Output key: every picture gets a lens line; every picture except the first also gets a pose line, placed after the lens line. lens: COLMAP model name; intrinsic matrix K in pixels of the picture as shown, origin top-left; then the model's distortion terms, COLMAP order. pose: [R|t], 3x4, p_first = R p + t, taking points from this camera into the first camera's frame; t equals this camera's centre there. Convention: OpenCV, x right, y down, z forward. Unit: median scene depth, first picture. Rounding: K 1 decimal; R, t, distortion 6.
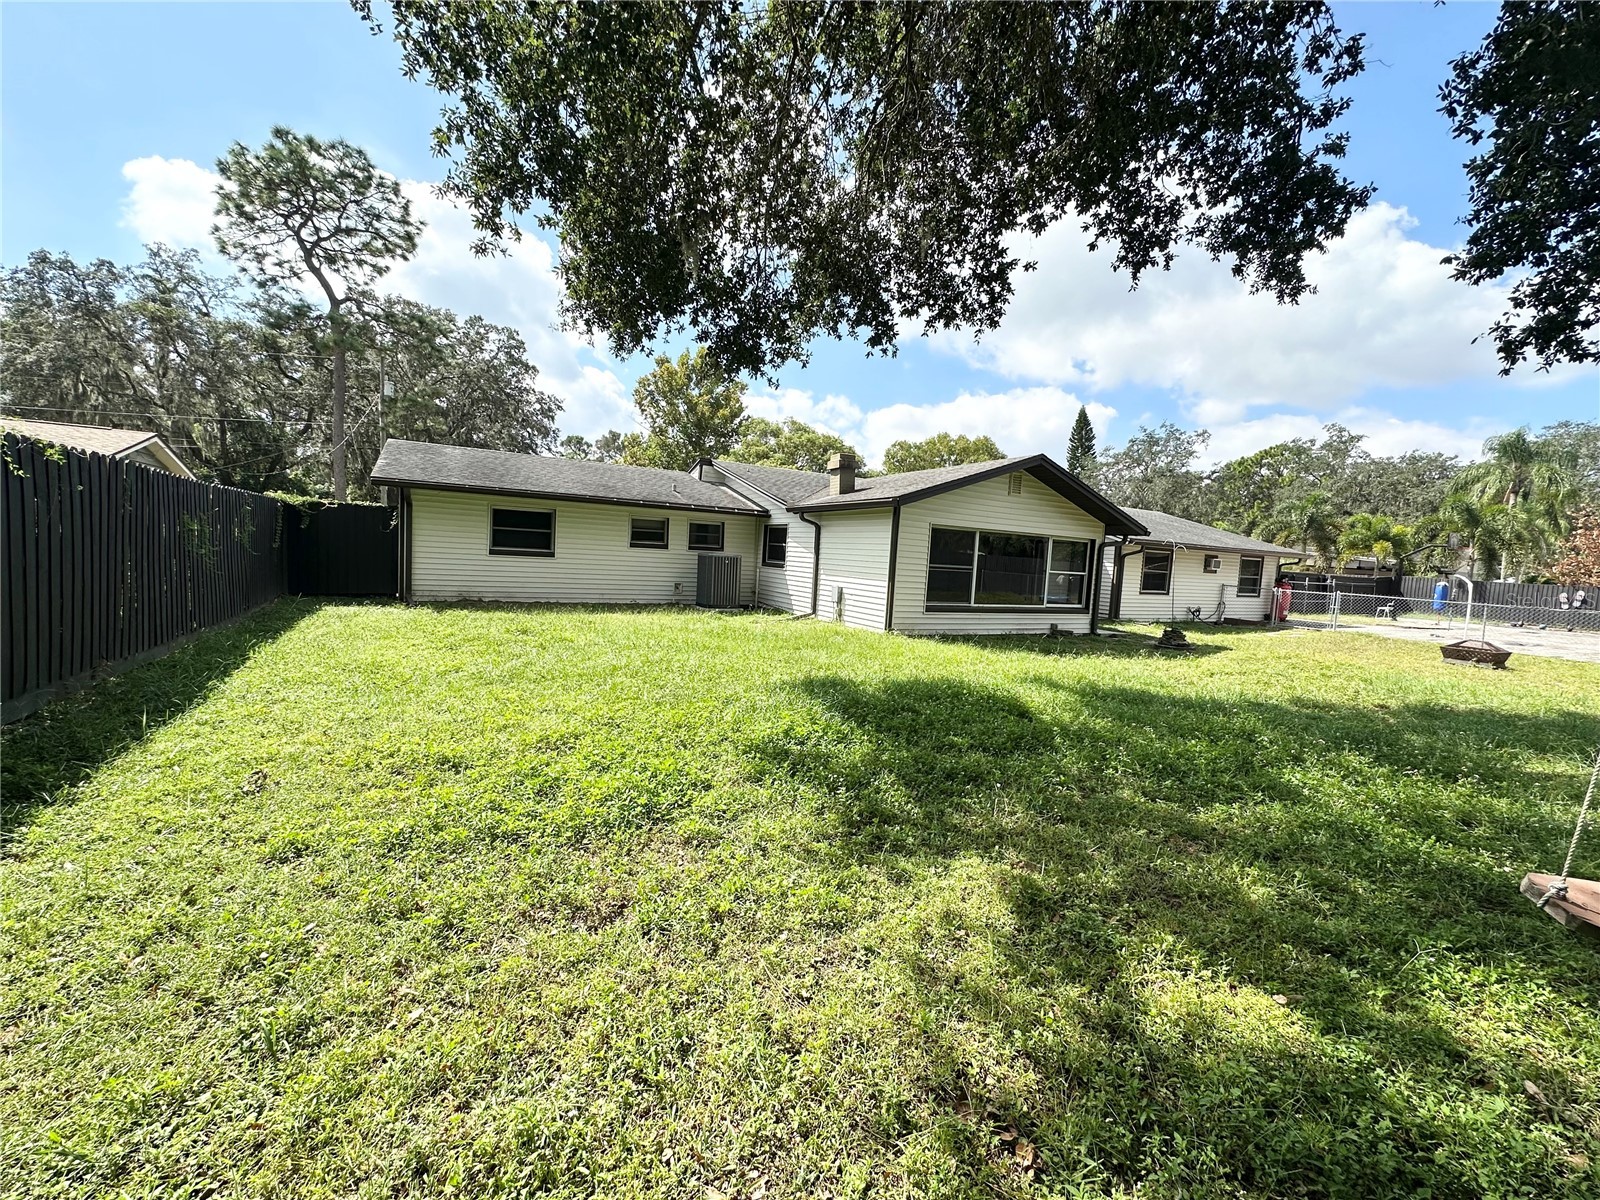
lens RADIAL K [[639.7, 0, 799.2], [0, 639.7, 600.7], [0, 0, 1]] dist [-0.002443, -0.000164]
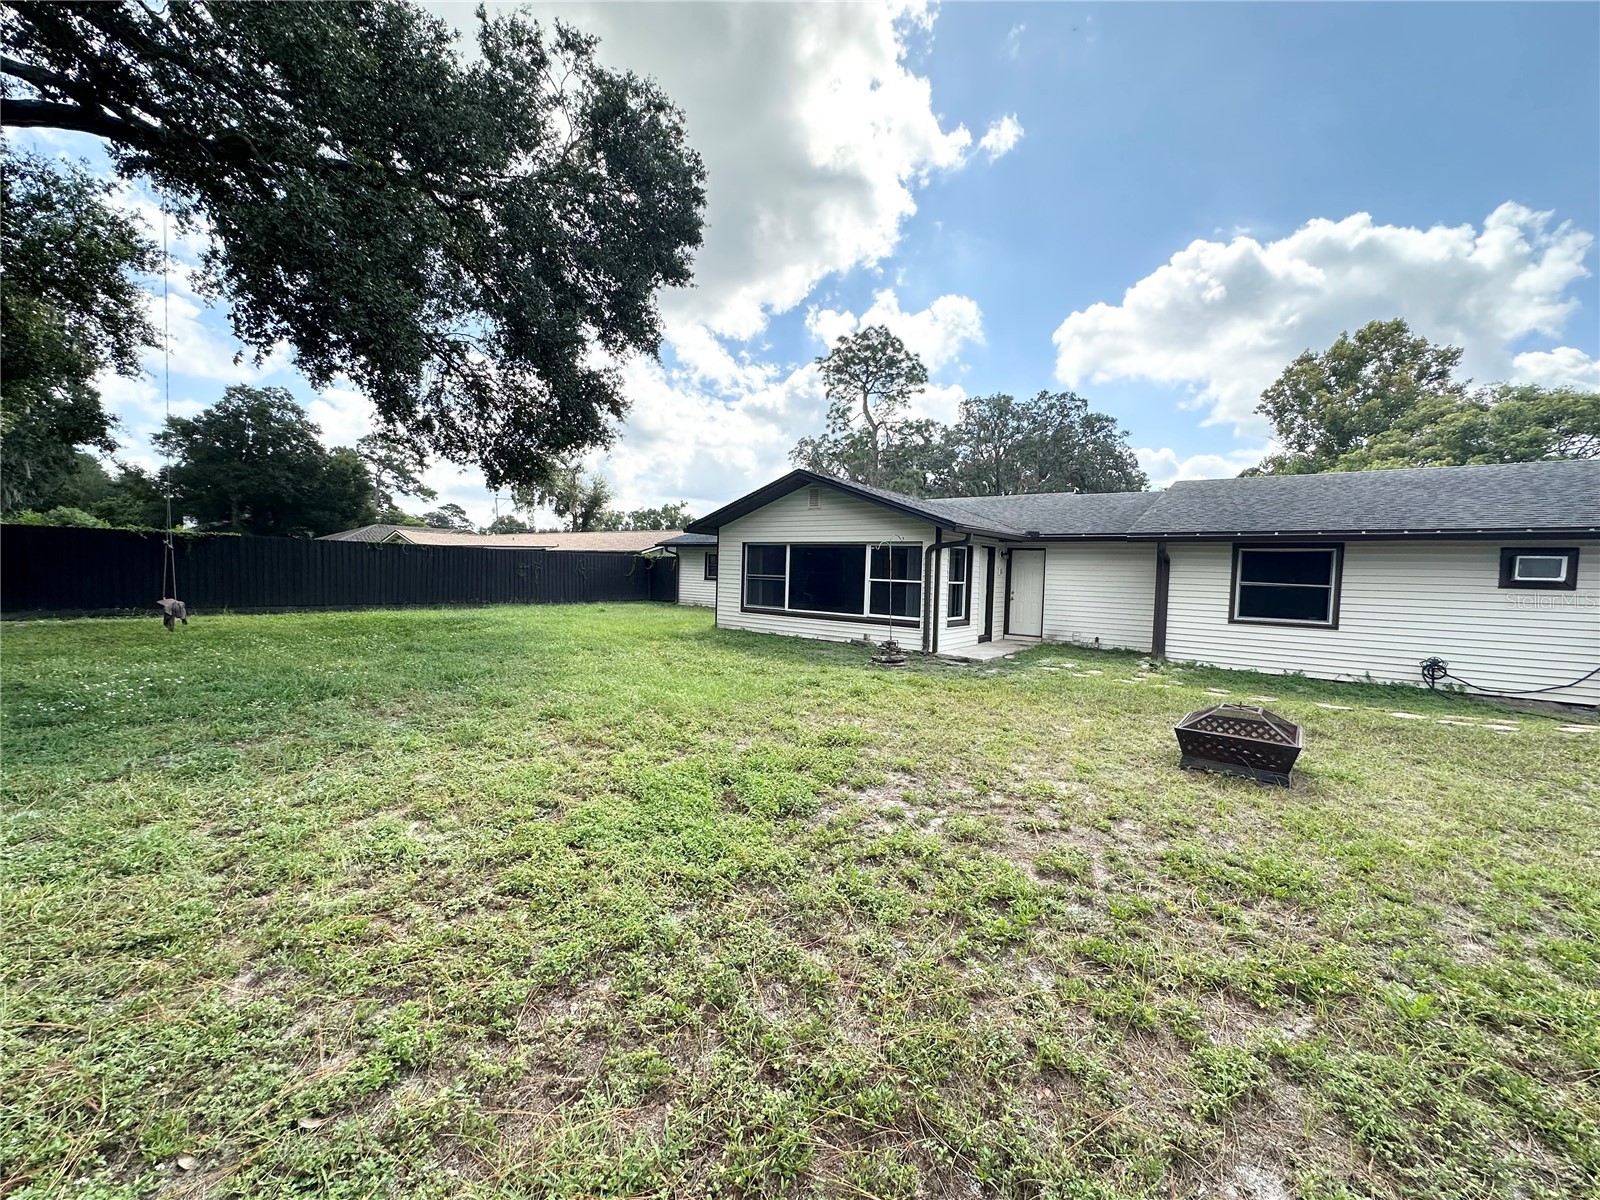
lens RADIAL K [[646.1, 0, 810.6], [0, 646.1, 601.6], [0, 0, 1]] dist [-0.003924, -0.000025]
pose [[0.457086, 0.003968, -0.889414, 1.166788], [-0.060715, 0.997797, -0.026751, 0.018052], [0.887348, 0.066228, 0.456320, 0.460175]]
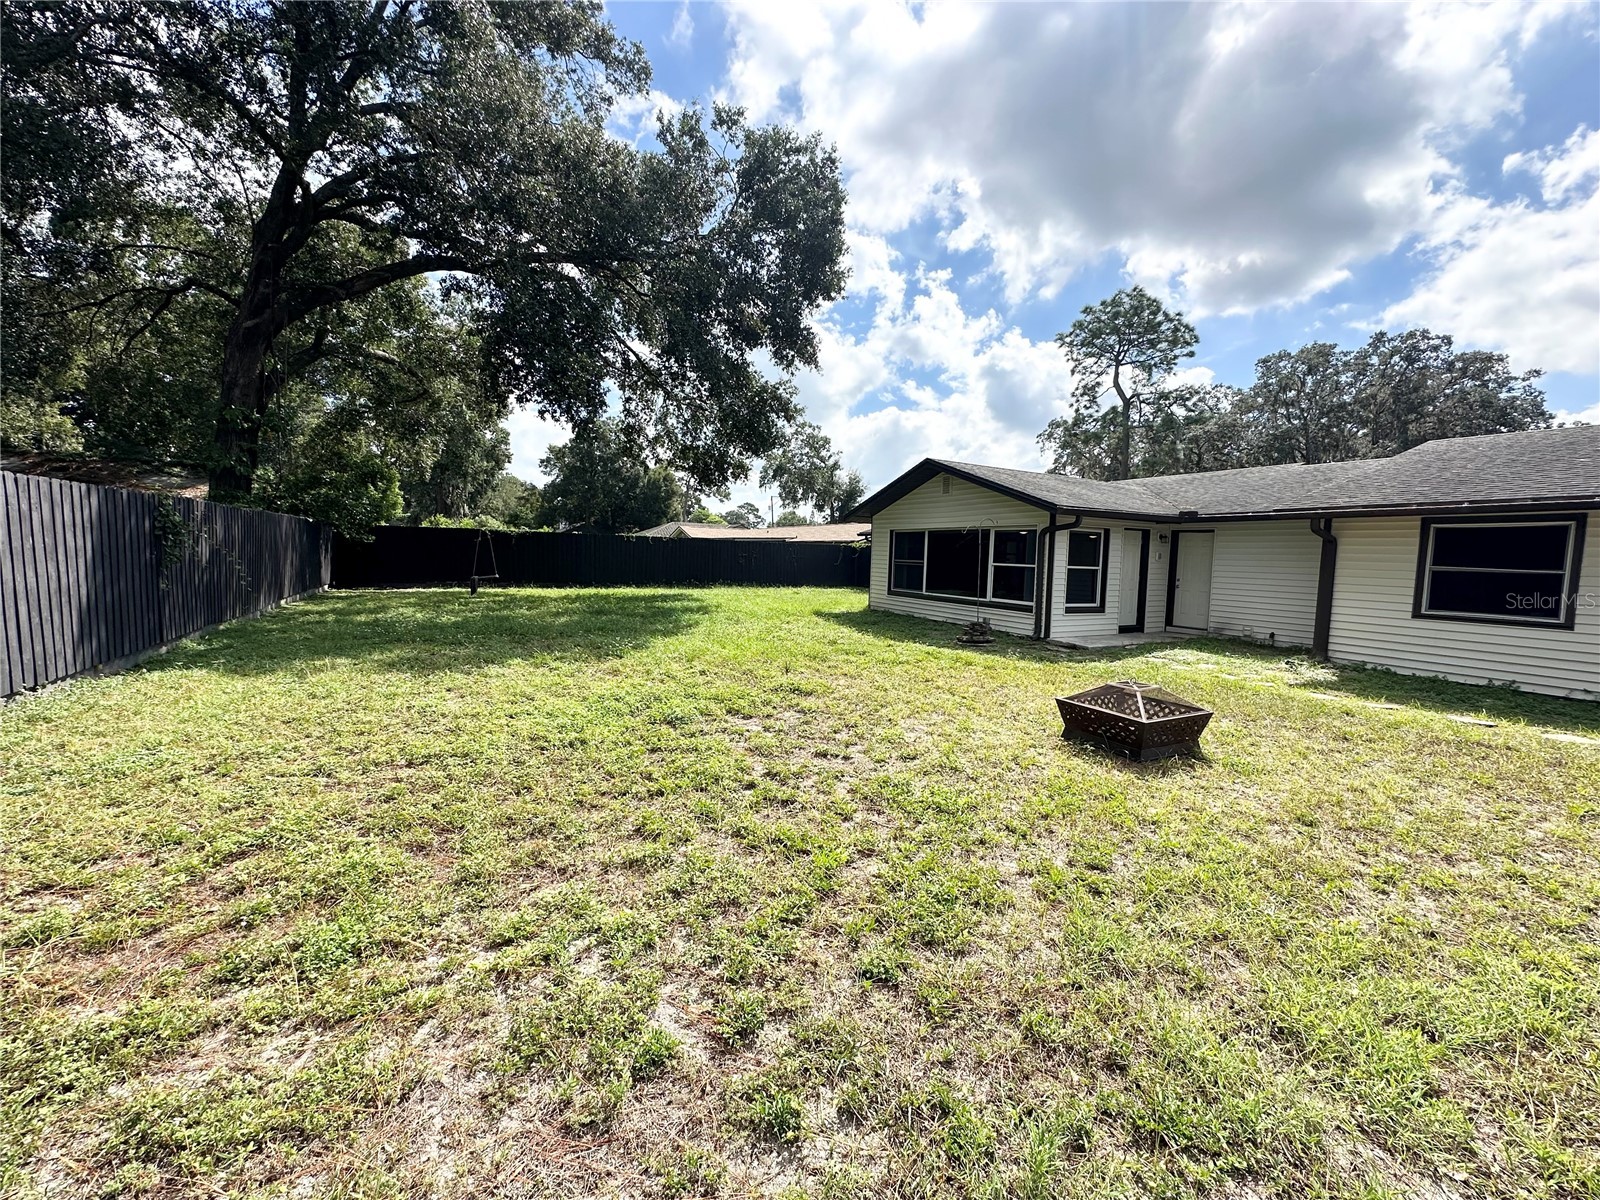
lens RADIAL K [[639.7, 0, 799.2], [0, 639.7, 600.7], [0, 0, 1]] dist [-0.002443, -0.000164]
pose [[0.049129, 0.023090, -0.998525, 1.293561], [-0.086894, 0.996041, 0.018758, 0.016299], [0.995005, 0.085845, 0.050941, 0.633203]]
